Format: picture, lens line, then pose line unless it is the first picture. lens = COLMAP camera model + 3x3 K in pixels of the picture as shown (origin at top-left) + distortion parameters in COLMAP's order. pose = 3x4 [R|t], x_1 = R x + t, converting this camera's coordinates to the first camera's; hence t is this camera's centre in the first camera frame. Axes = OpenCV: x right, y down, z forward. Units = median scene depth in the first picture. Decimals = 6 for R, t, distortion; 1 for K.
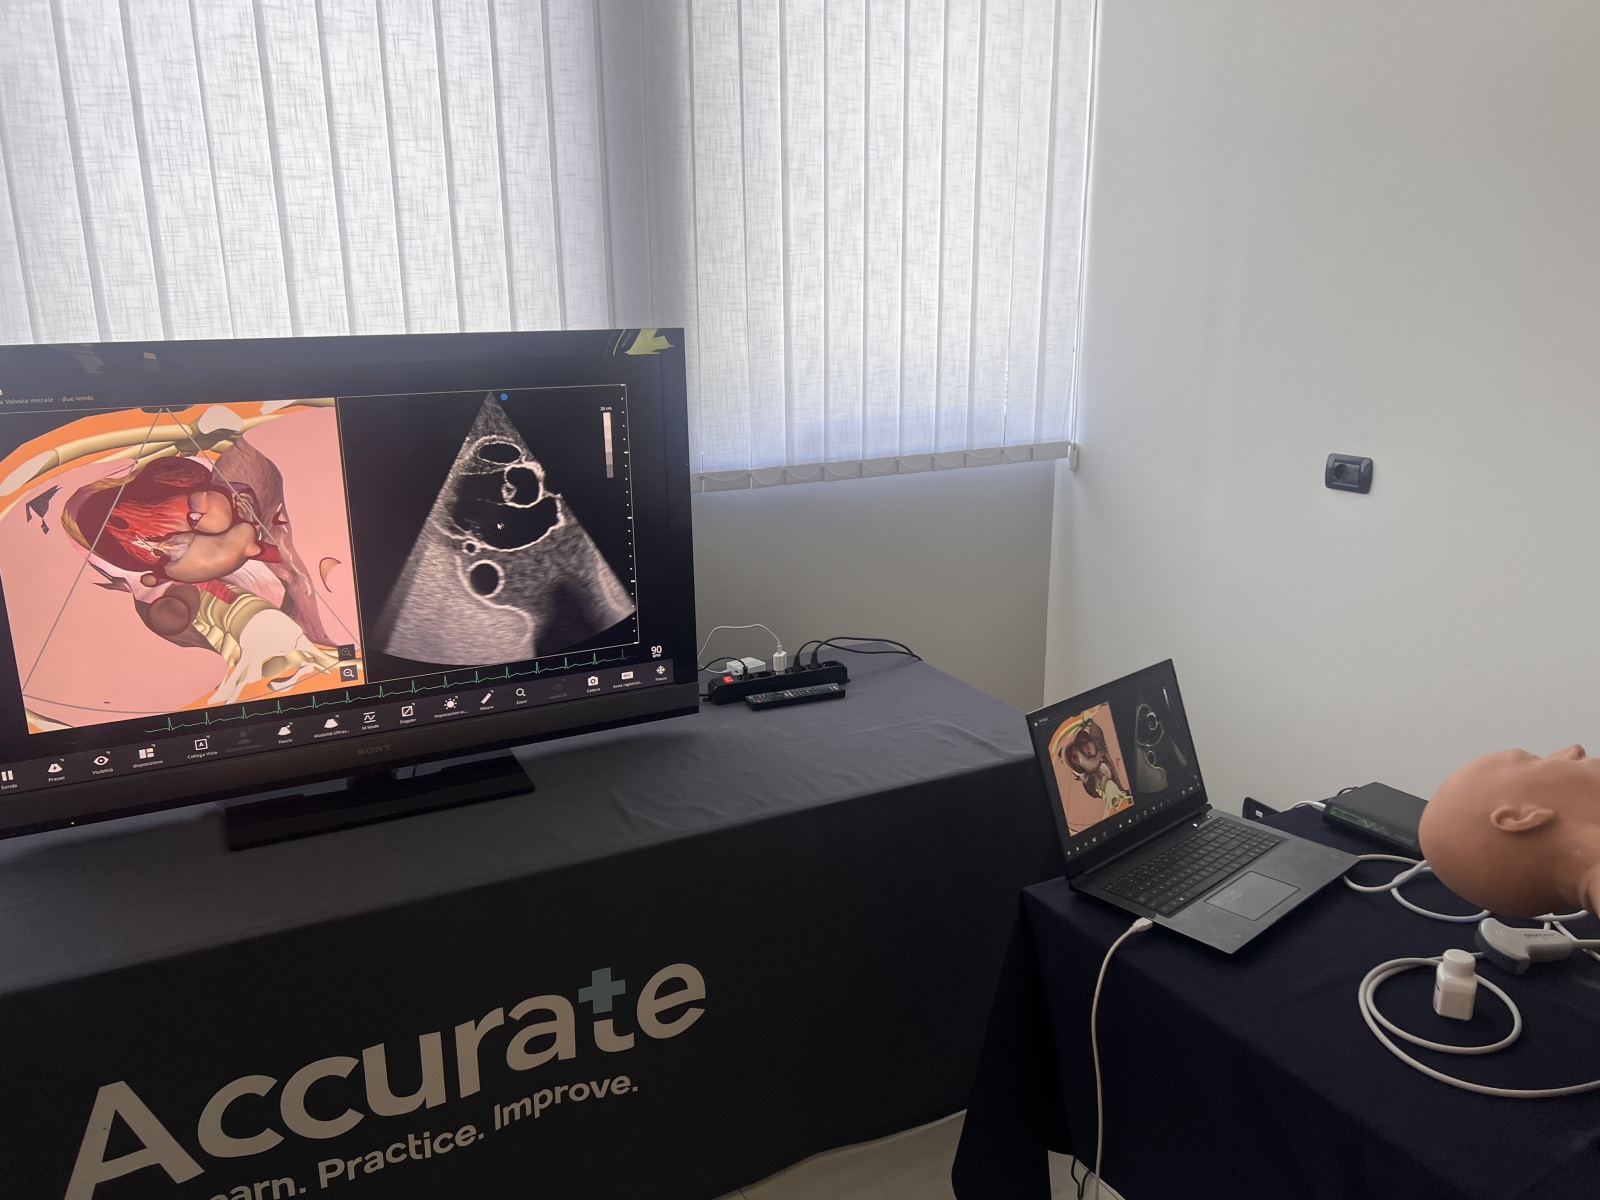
lens RADIAL K [[1209.4, 0, 790.0], [0, 1209.4, 583.0], [0, 0, 1]] dist [0.025872, -0.048518]
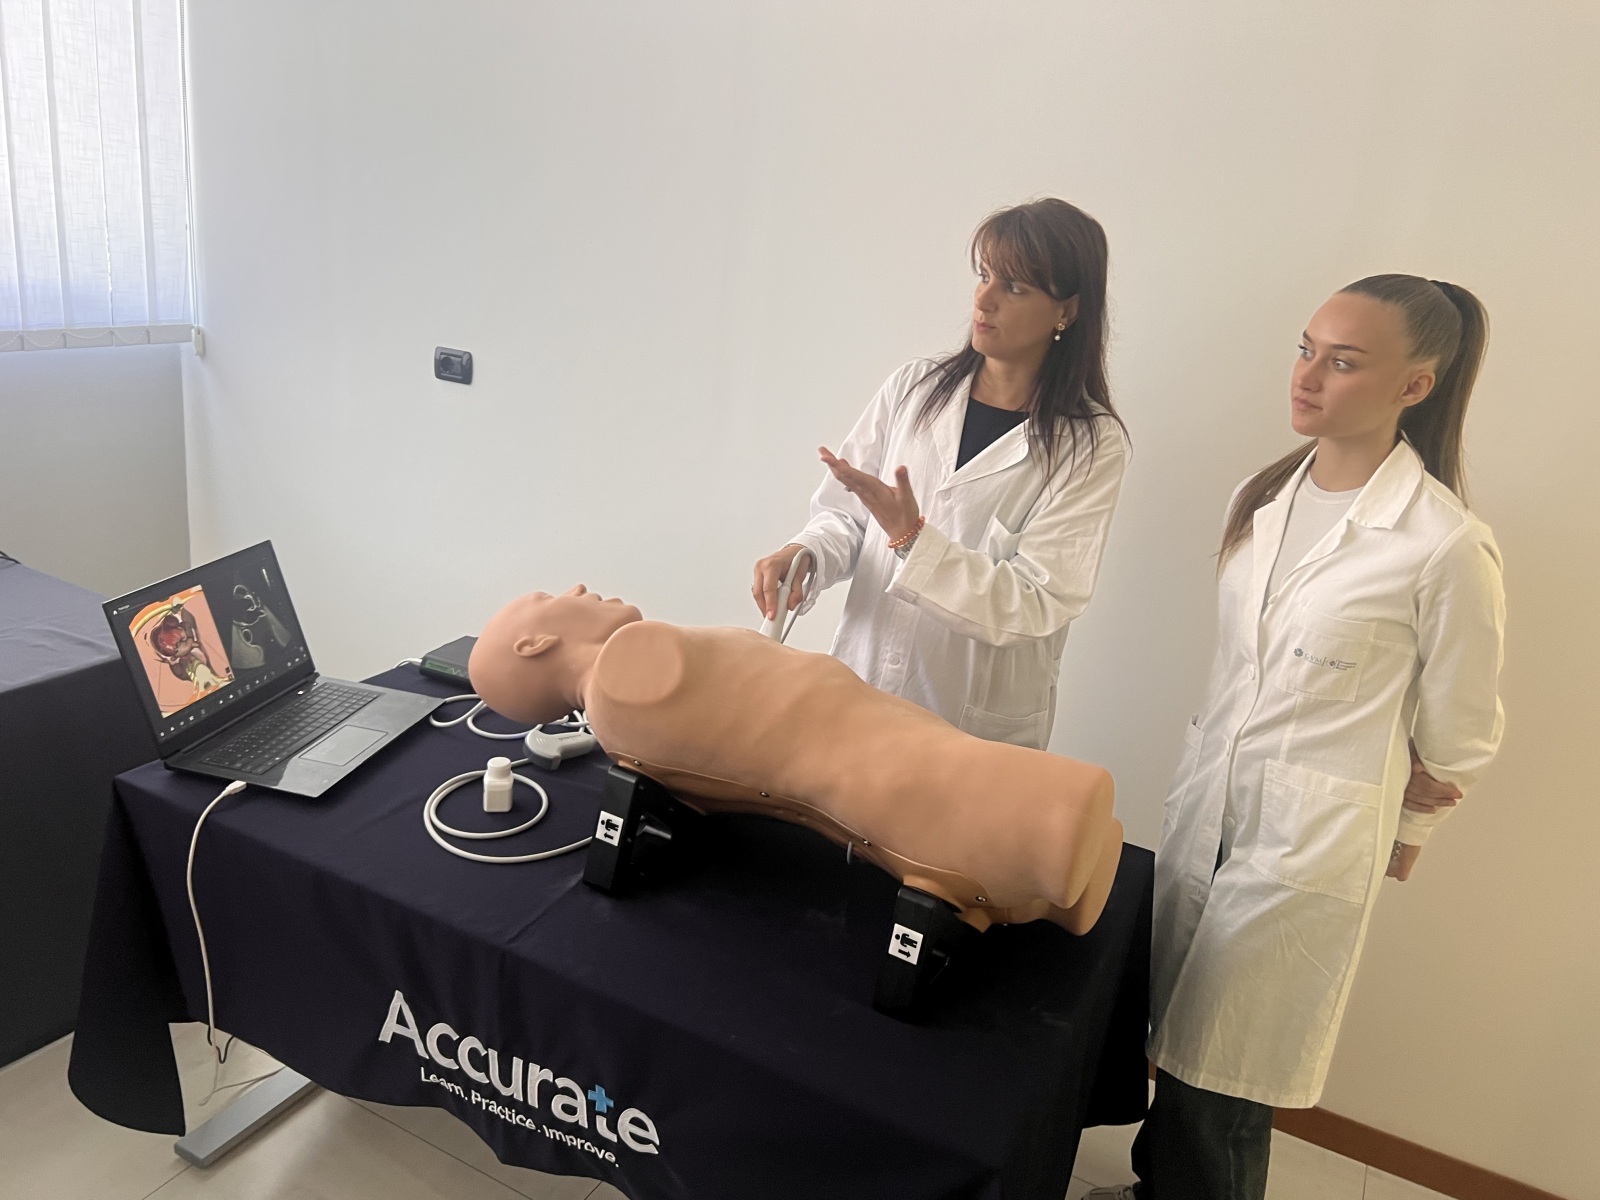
lens RADIAL K [[1209.4, 0, 803.4], [0, 1209.4, 586.3], [0, 0, 1]] dist [0.025872, -0.048518]
pose [[0.799297, -0.083334, 0.595131, 0.052489], [0.028625, 0.994494, 0.100811, 0.009184], [-0.600255, -0.063542, 0.797281, -0.106246]]
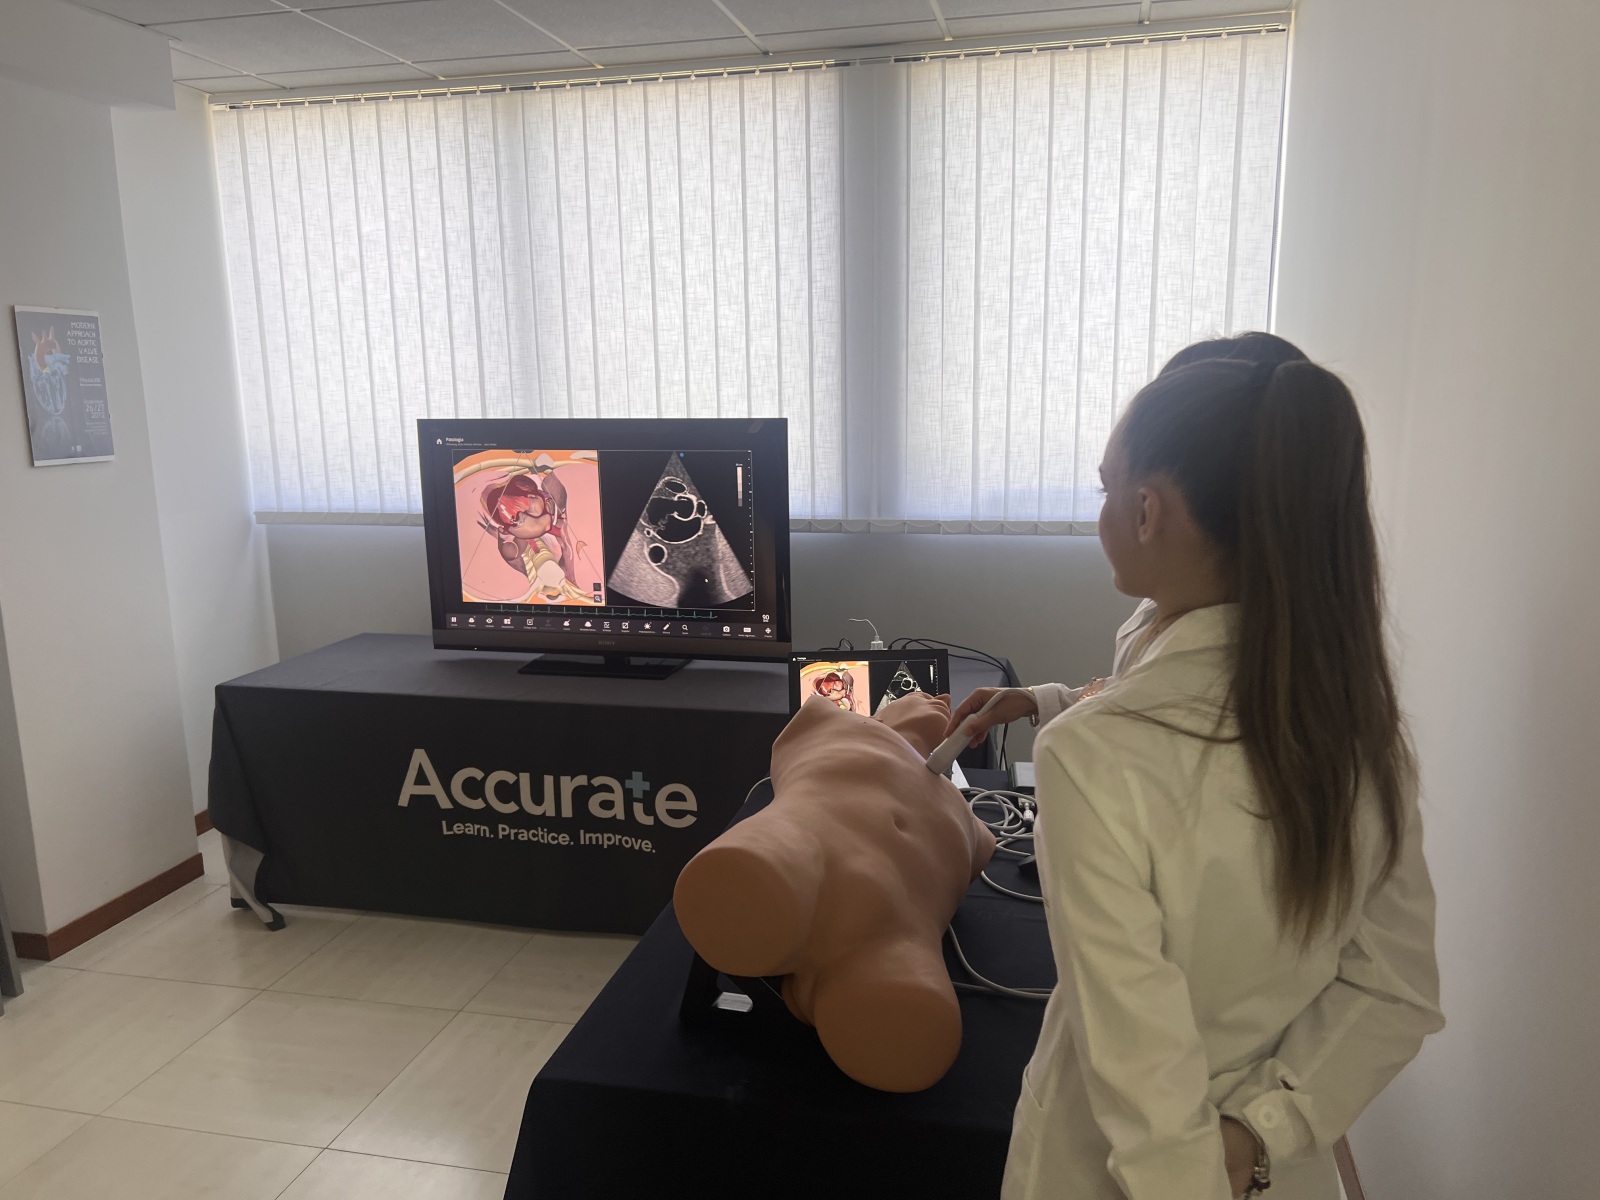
lens RADIAL K [[1209.4, 0, 802.3], [0, 1209.4, 608.2], [0, 0, 1]] dist [0.025872, -0.048518]
pose [[0.754645, 0.119489, -0.645161, 1.036340], [-0.151240, 0.988478, 0.006169, 0.029103], [0.638465, 0.092919, 0.764021, -0.206572]]
